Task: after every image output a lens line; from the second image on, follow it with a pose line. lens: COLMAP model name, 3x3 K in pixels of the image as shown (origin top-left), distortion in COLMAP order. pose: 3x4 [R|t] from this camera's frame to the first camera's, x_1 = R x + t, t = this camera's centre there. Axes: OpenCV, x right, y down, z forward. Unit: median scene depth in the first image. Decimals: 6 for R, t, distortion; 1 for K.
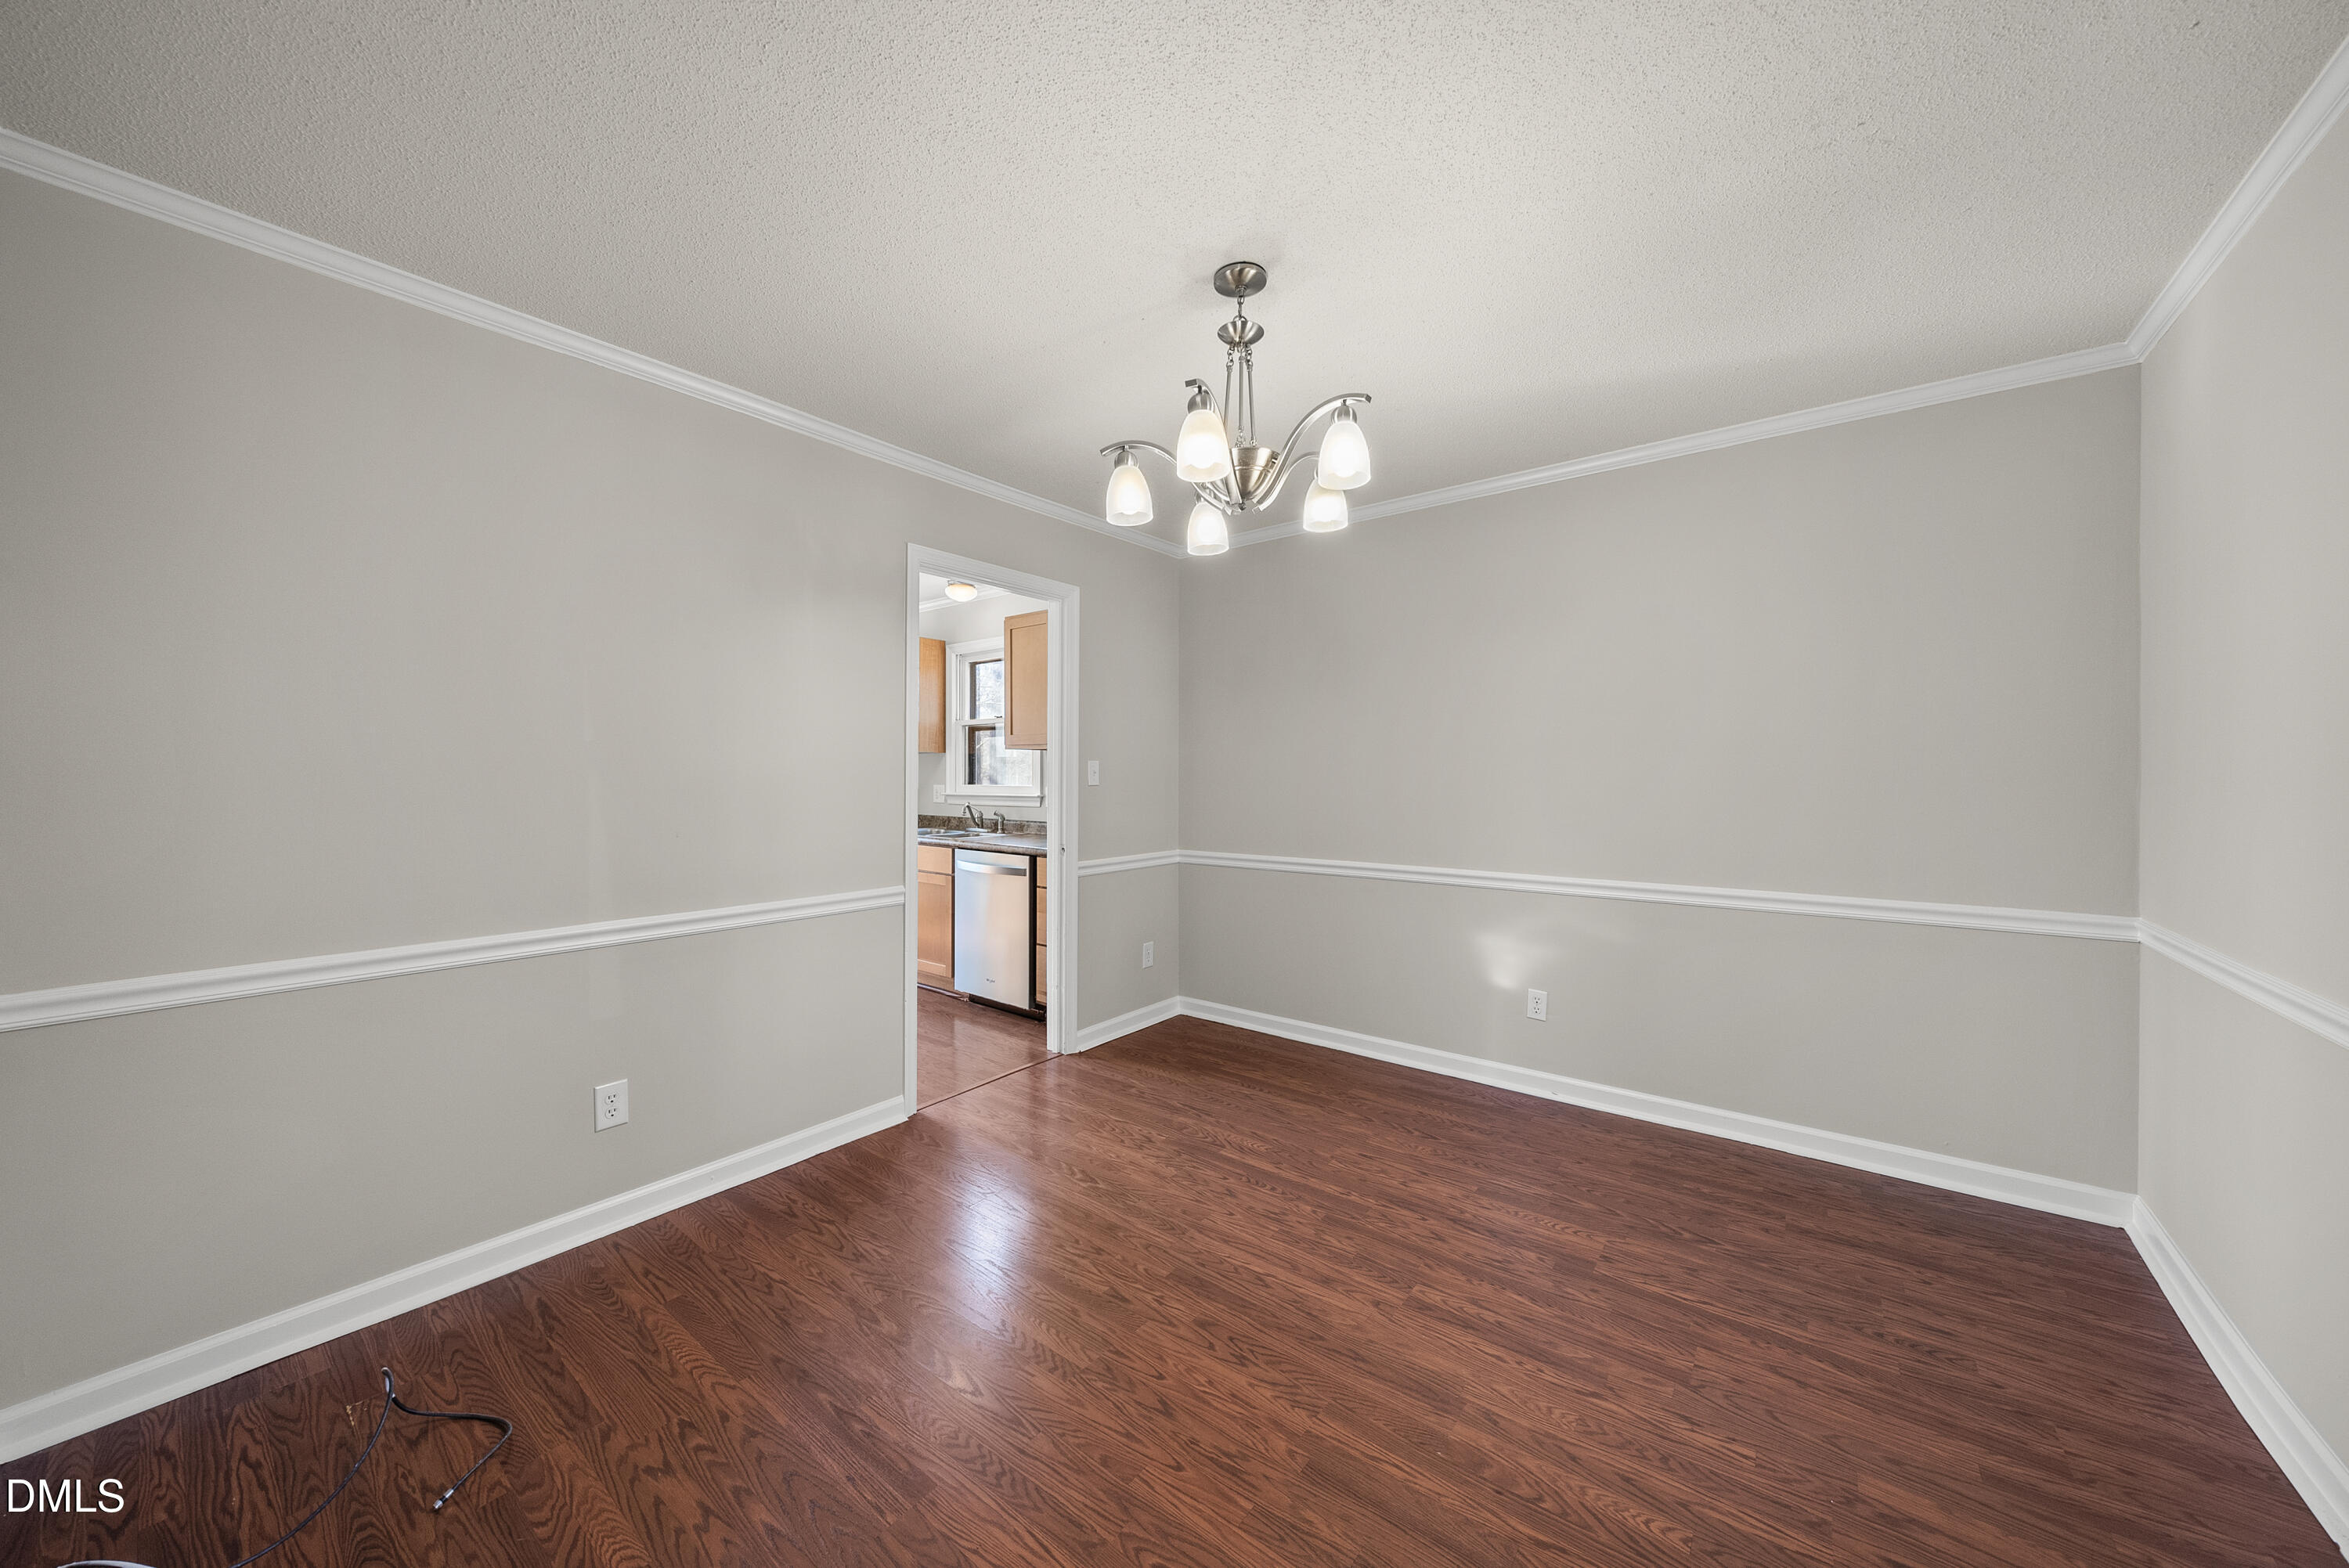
lens RADIAL K [[812.3, 0, 1158.2], [0, 812.3, 784.3], [0, 0, 1]] dist [-0.008787, 0.000055]
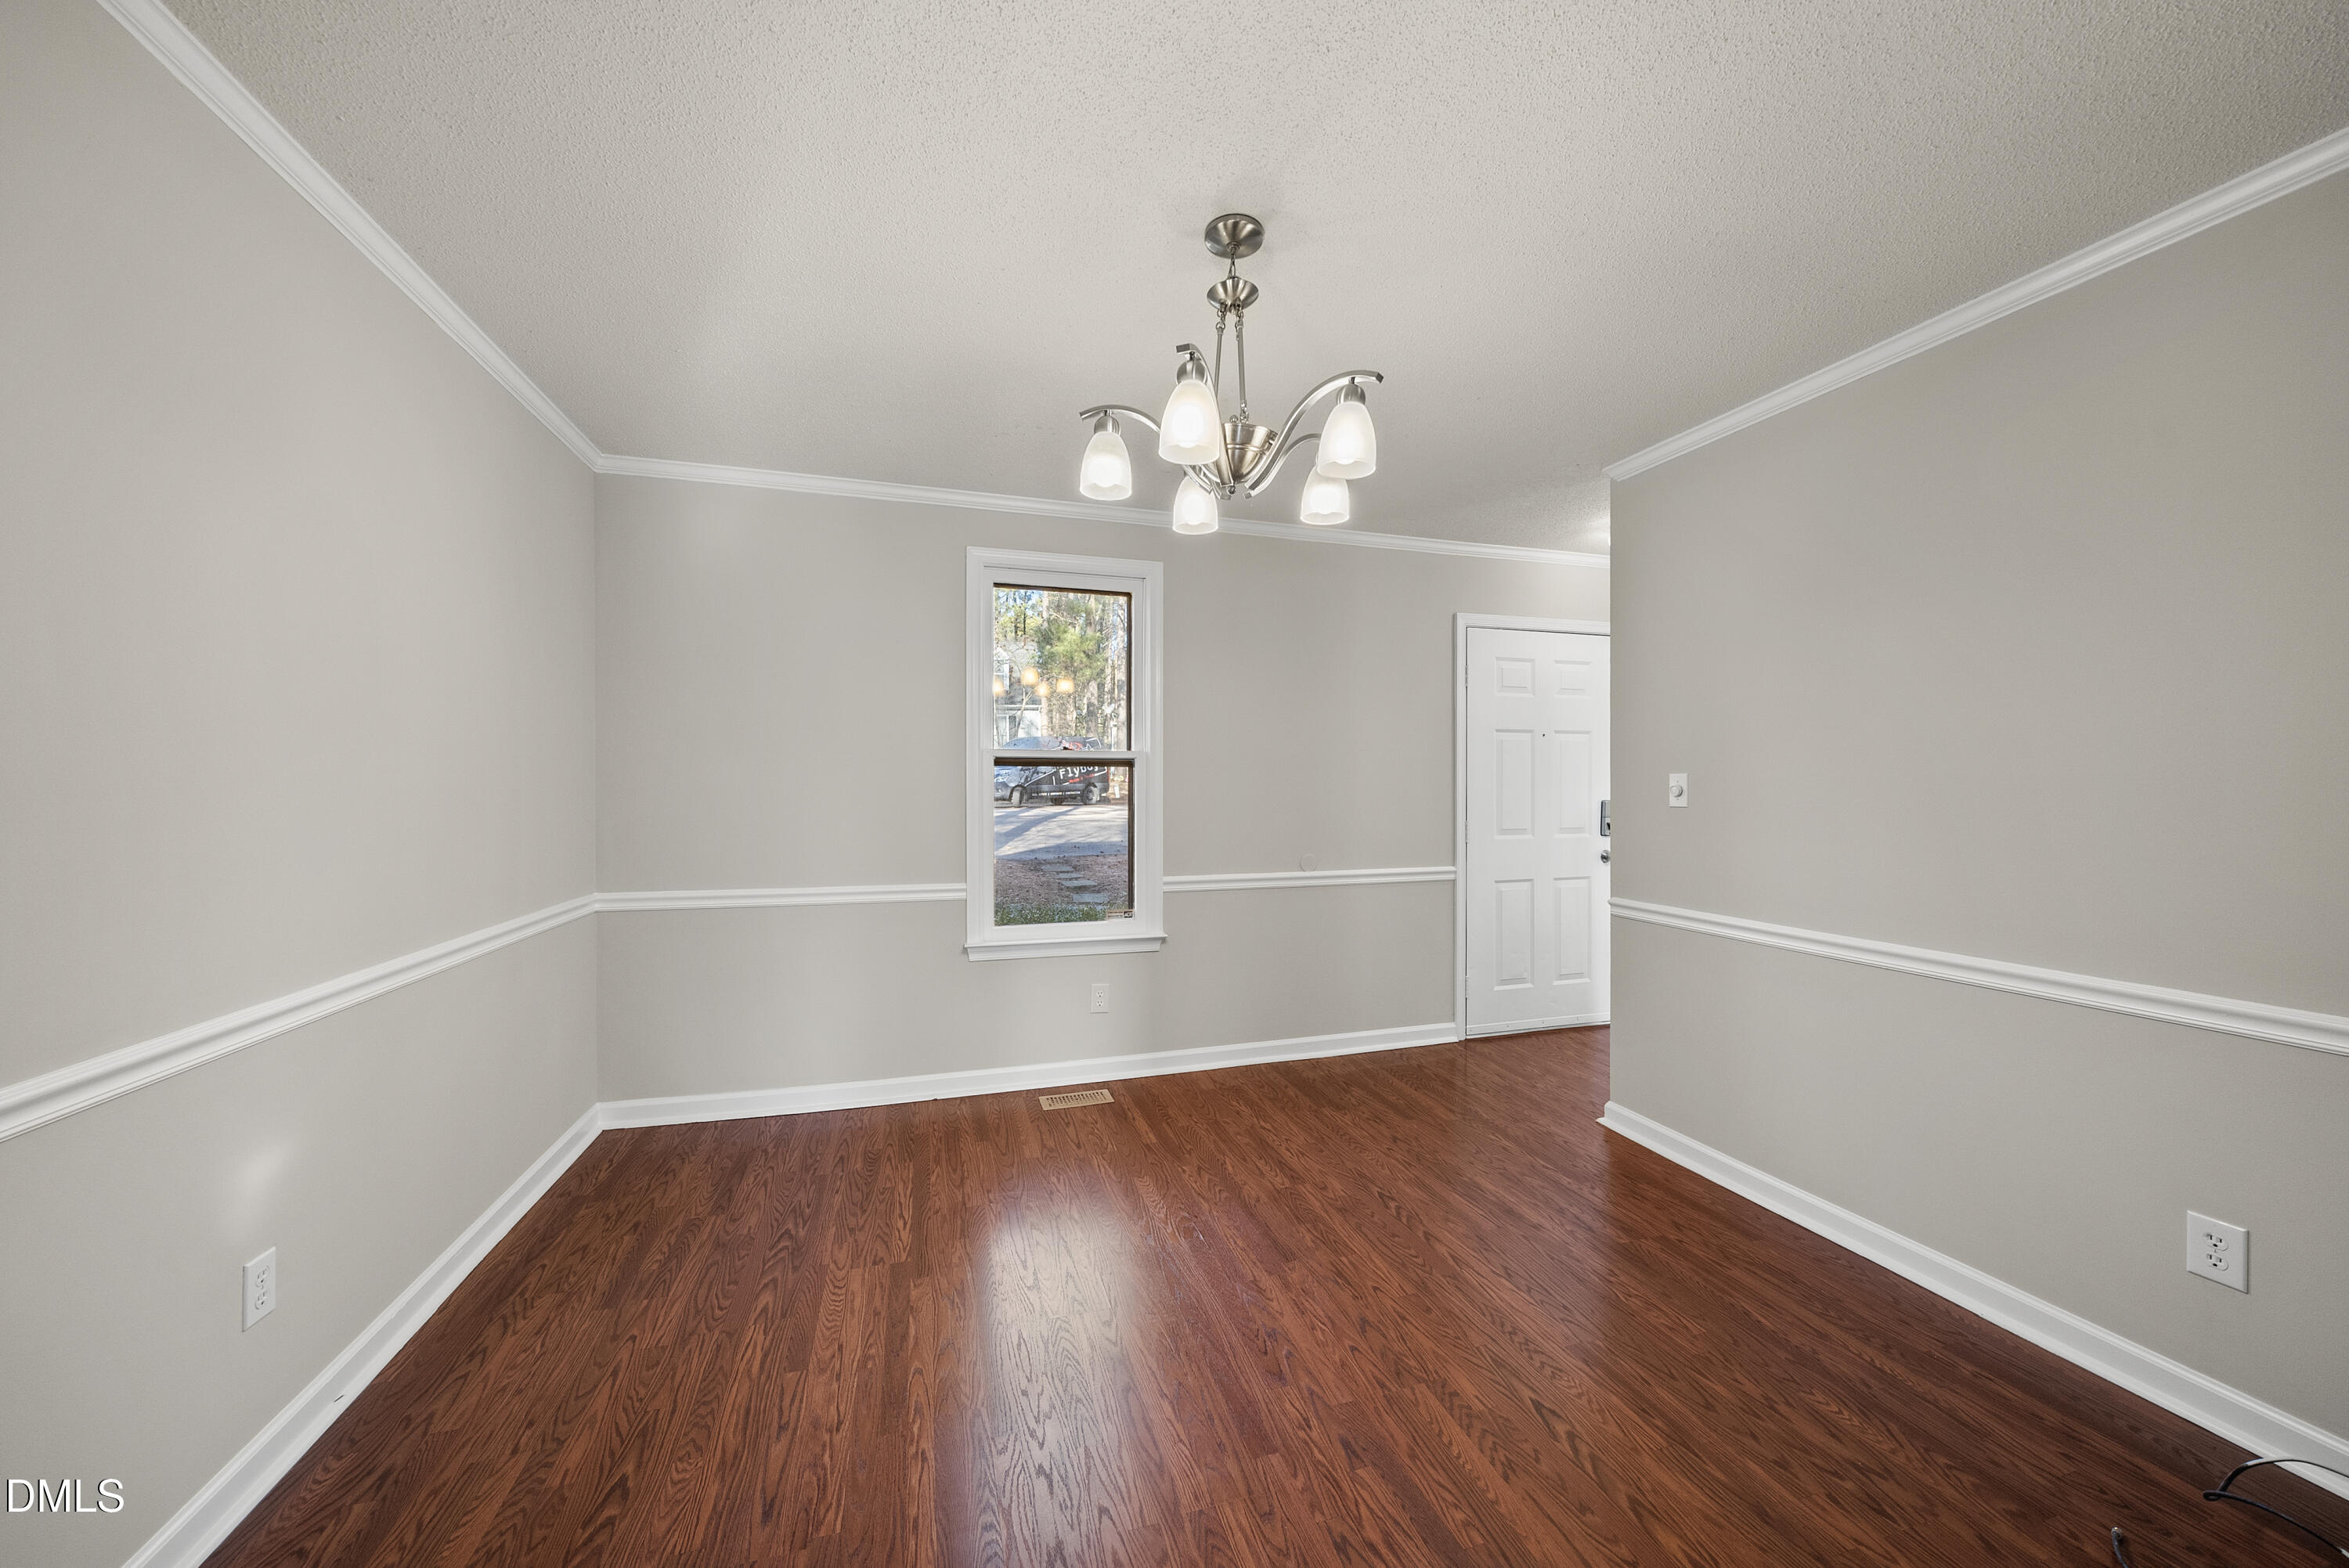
lens RADIAL K [[812.3, 0, 1158.2], [0, 812.3, 784.3], [0, 0, 1]] dist [-0.008787, 0.000055]
pose [[-0.820088, -0.002413, 0.572232, -0.352136], [0.003899, 0.999944, 0.009804, -0.028658], [-0.572224, 0.010271, -0.820033, 1.785780]]
